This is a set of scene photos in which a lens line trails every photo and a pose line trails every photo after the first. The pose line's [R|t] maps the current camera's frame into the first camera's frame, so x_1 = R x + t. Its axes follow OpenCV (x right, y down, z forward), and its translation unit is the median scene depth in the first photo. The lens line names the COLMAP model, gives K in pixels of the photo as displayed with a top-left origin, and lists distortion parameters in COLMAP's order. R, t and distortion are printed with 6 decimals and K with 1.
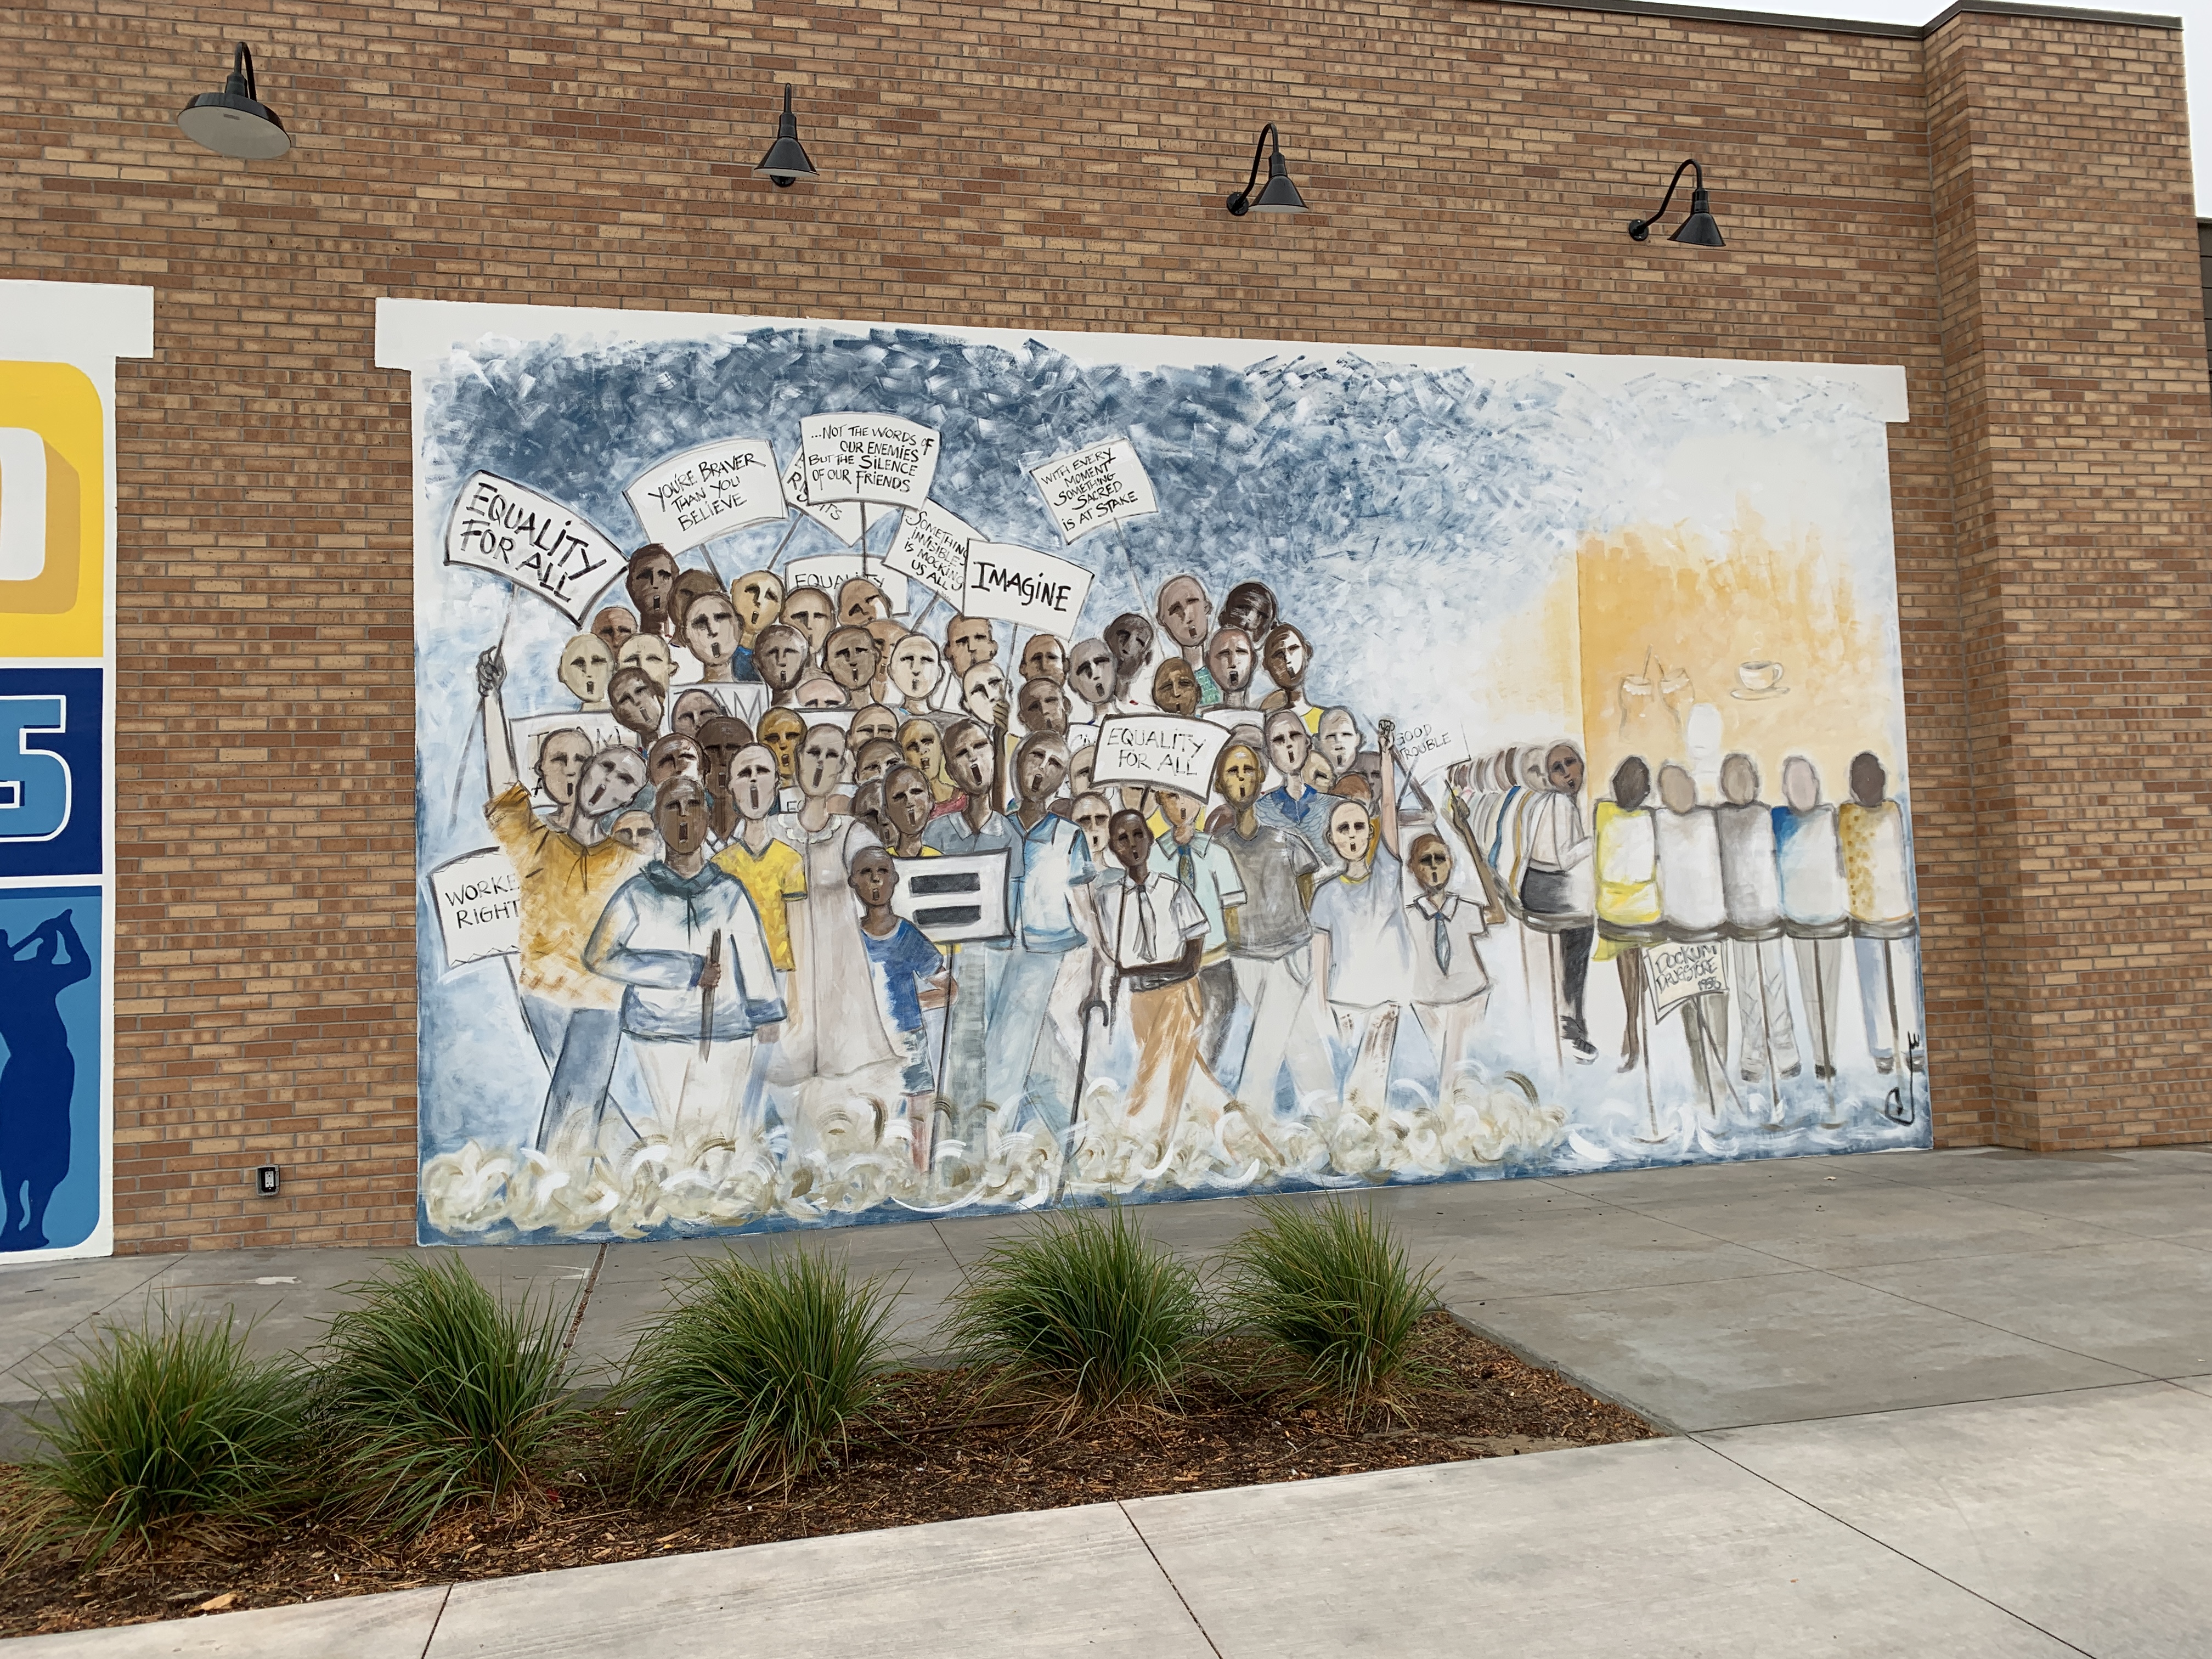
lens RADIAL K [[1684.6, 0, 1106.0], [0, 1684.6, 829.5], [0, 0, 1]] dist [0.010218, -0.007807]
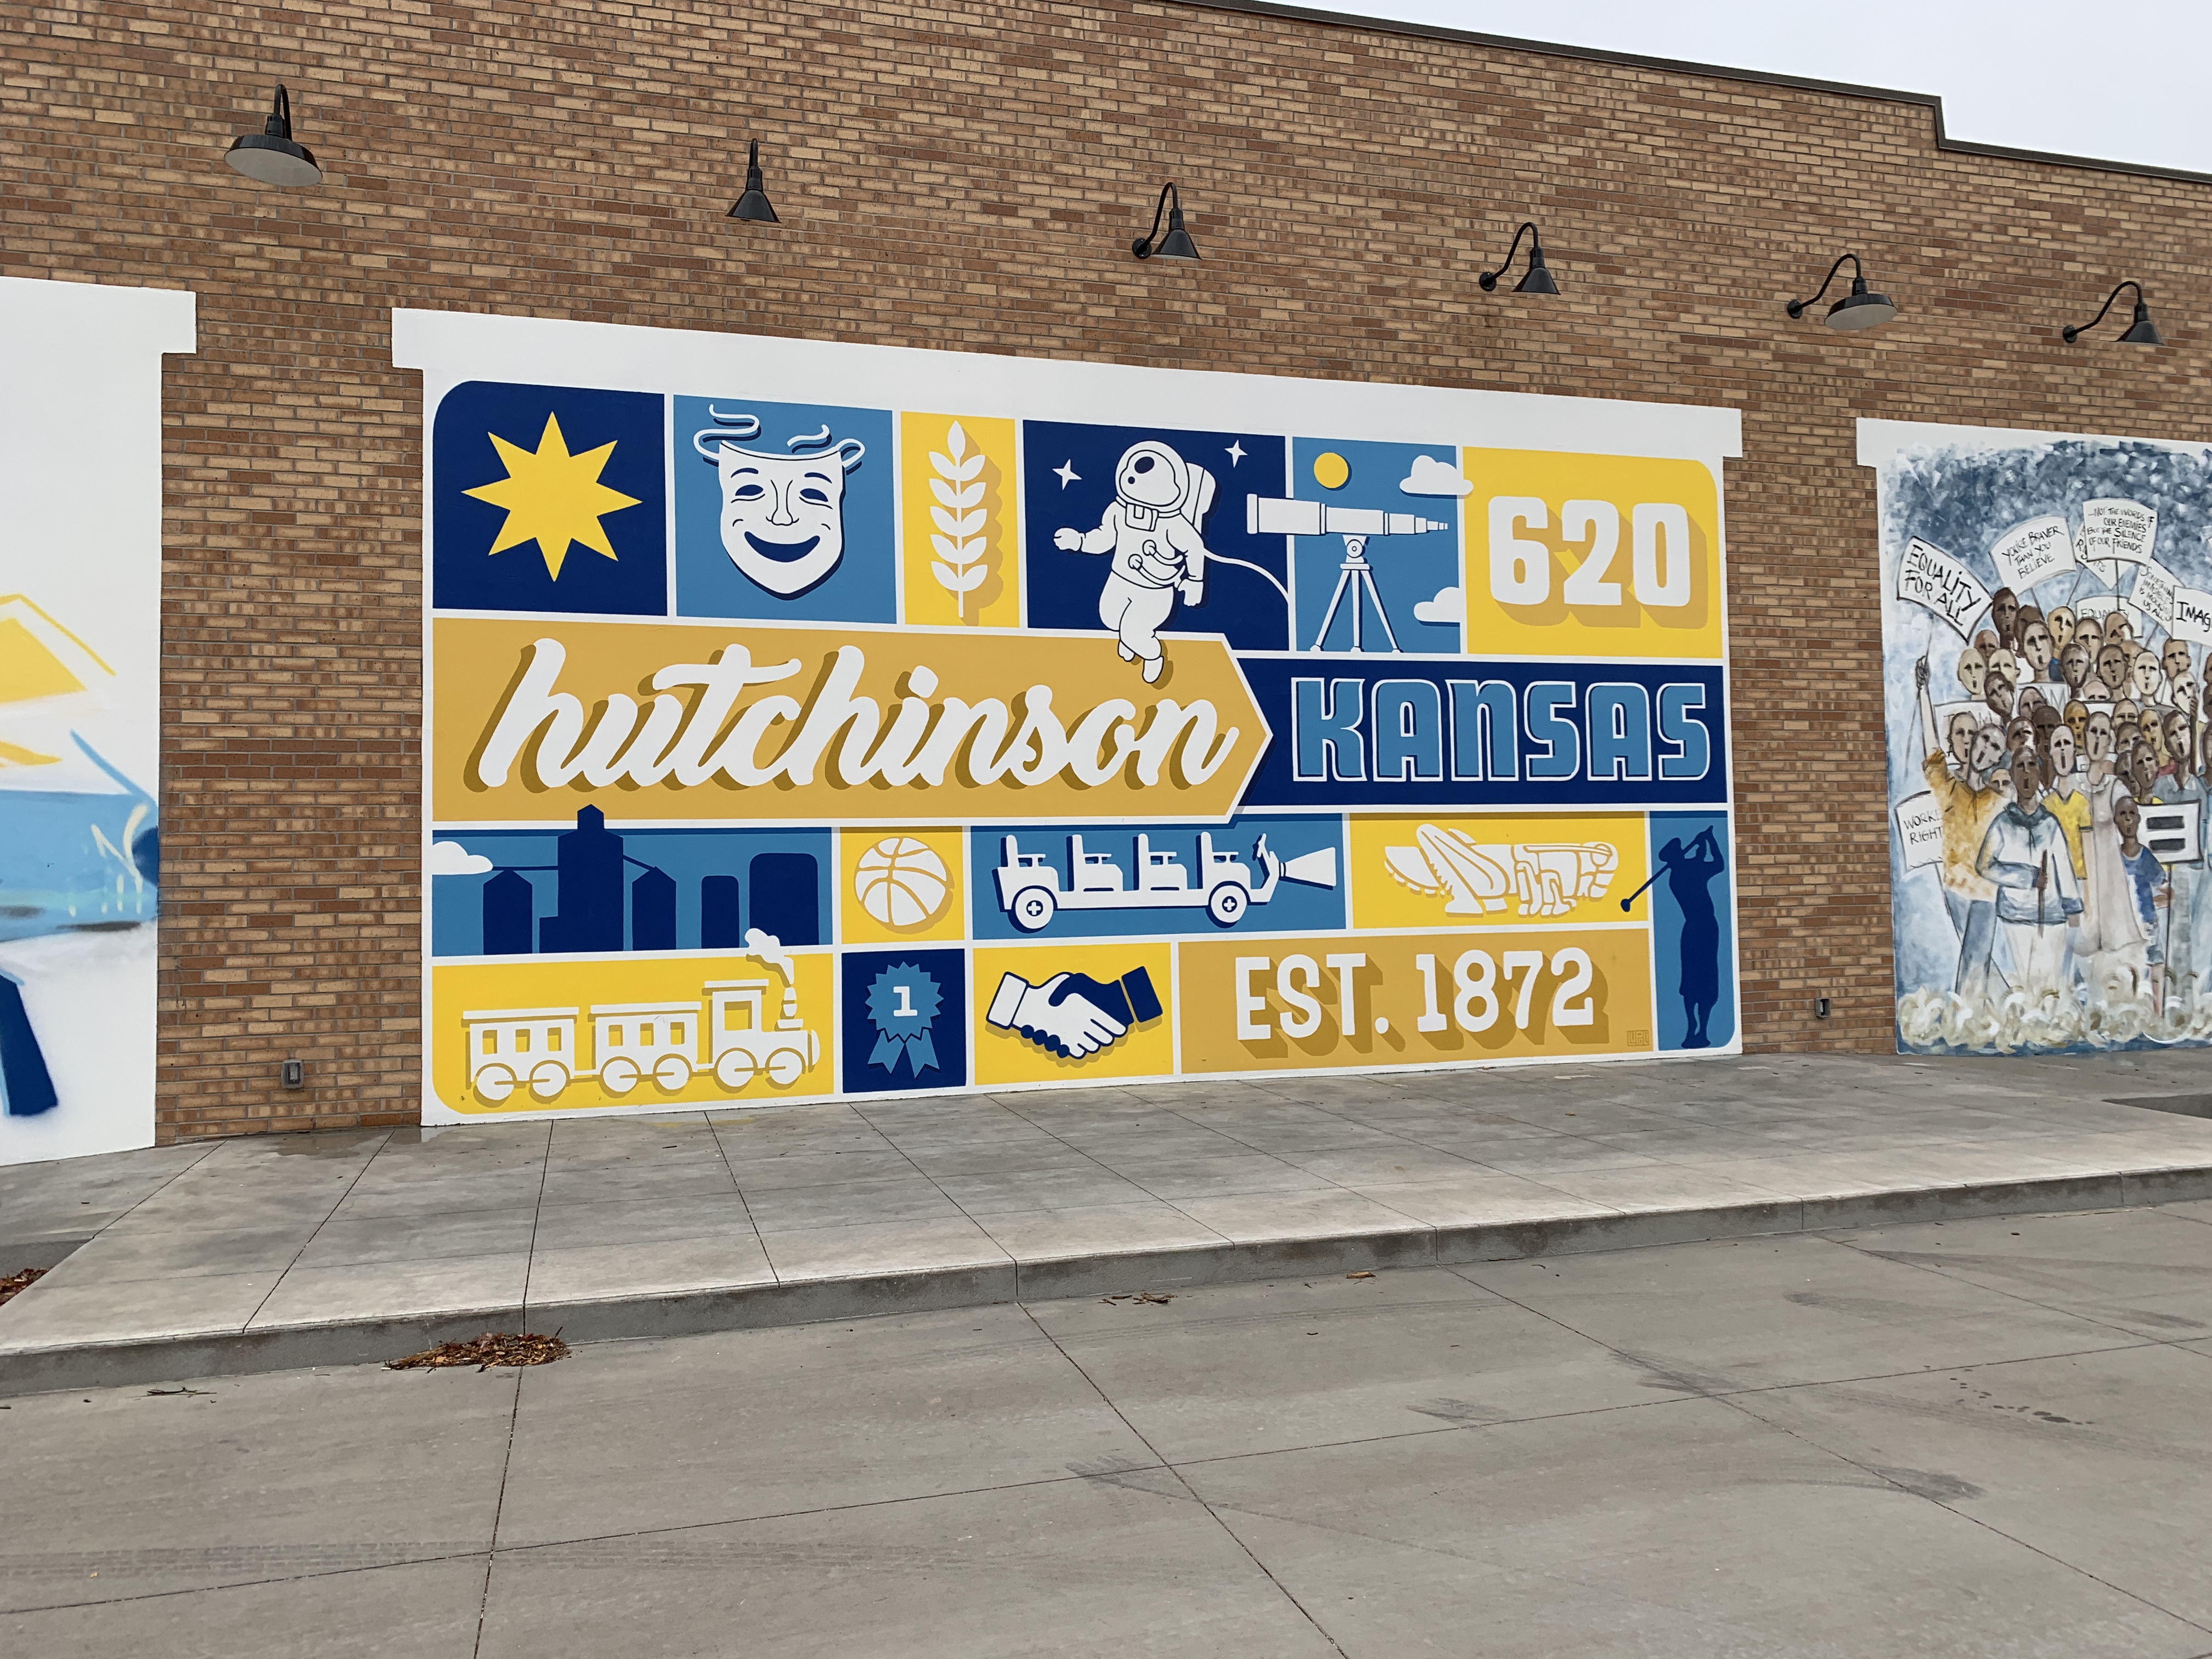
lens RADIAL K [[1684.6, 0, 1106.0], [0, 1684.6, 829.5], [0, 0, 1]] dist [0.010218, -0.007807]
pose [[0.998426, 0.020041, 0.052386, -1.154264], [-0.021107, 0.999580, 0.019869, 0.030110], [-0.051966, -0.020943, 0.998429, -0.448130]]
